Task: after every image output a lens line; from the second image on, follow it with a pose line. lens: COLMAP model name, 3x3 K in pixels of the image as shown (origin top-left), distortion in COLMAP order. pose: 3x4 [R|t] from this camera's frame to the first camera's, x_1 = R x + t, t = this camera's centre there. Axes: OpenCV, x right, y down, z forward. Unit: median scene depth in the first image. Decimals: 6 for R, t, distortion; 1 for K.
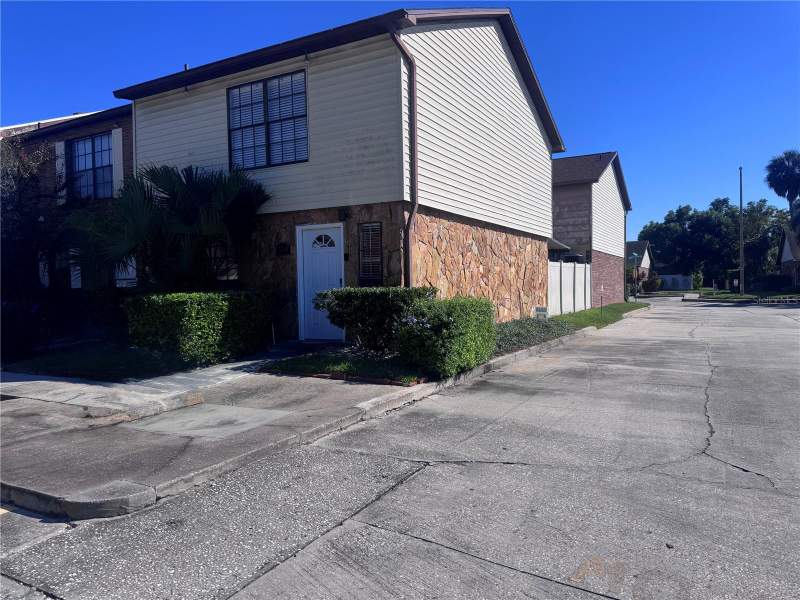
lens RADIAL K [[567.7, 0, 400.0], [0, 567.7, 300.0], [0, 0, 1]] dist [0.187152, -0.324566]
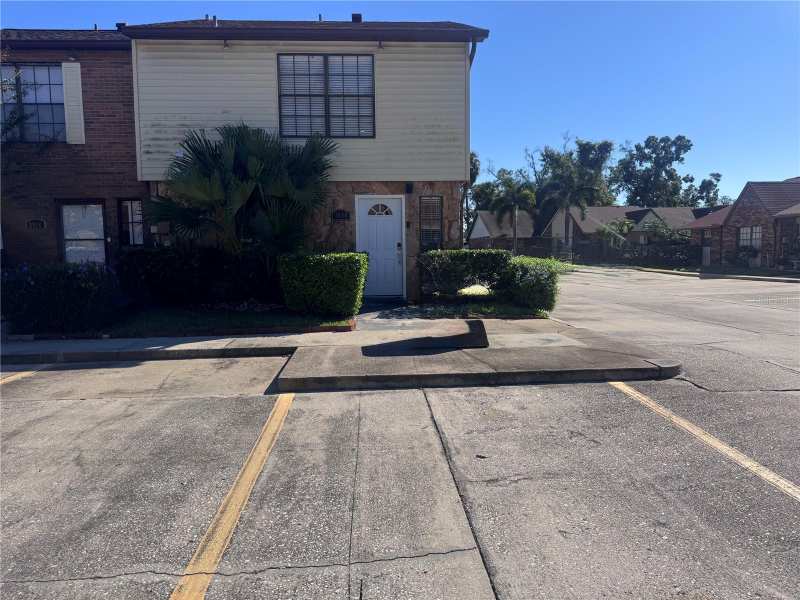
lens RADIAL K [[567.7, 0, 400.0], [0, 567.7, 300.0], [0, 0, 1]] dist [0.187152, -0.324566]
pose [[0.838043, -0.037934, 0.544283, -0.727946], [0.010412, 0.998510, 0.053560, 0.016570], [-0.545504, -0.039218, 0.837190, 0.013165]]
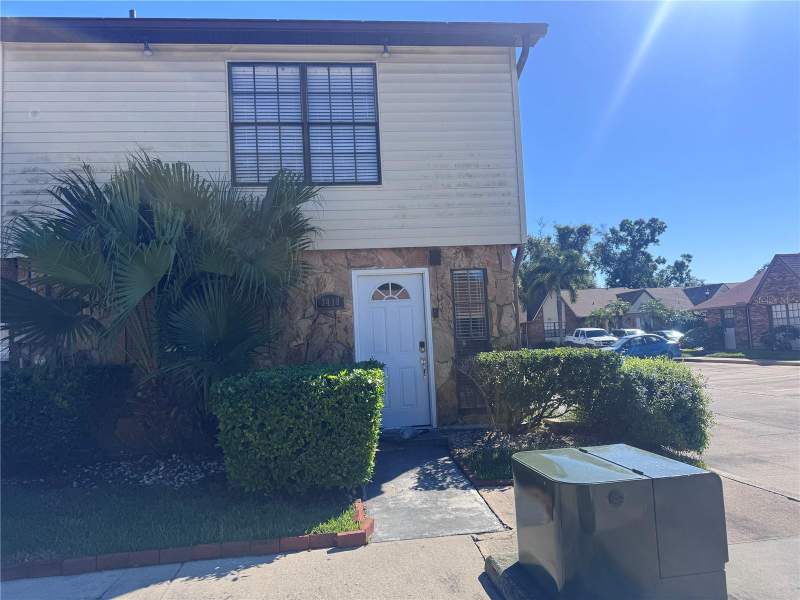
lens RADIAL K [[567.7, 0, 400.0], [0, 567.7, 300.0], [0, 0, 1]] dist [0.187152, -0.324566]
pose [[0.815028, 0.018205, 0.579136, -0.548170], [0.048029, 0.993944, -0.098837, -0.019209], [-0.577428, 0.108370, 0.809218, 0.397858]]
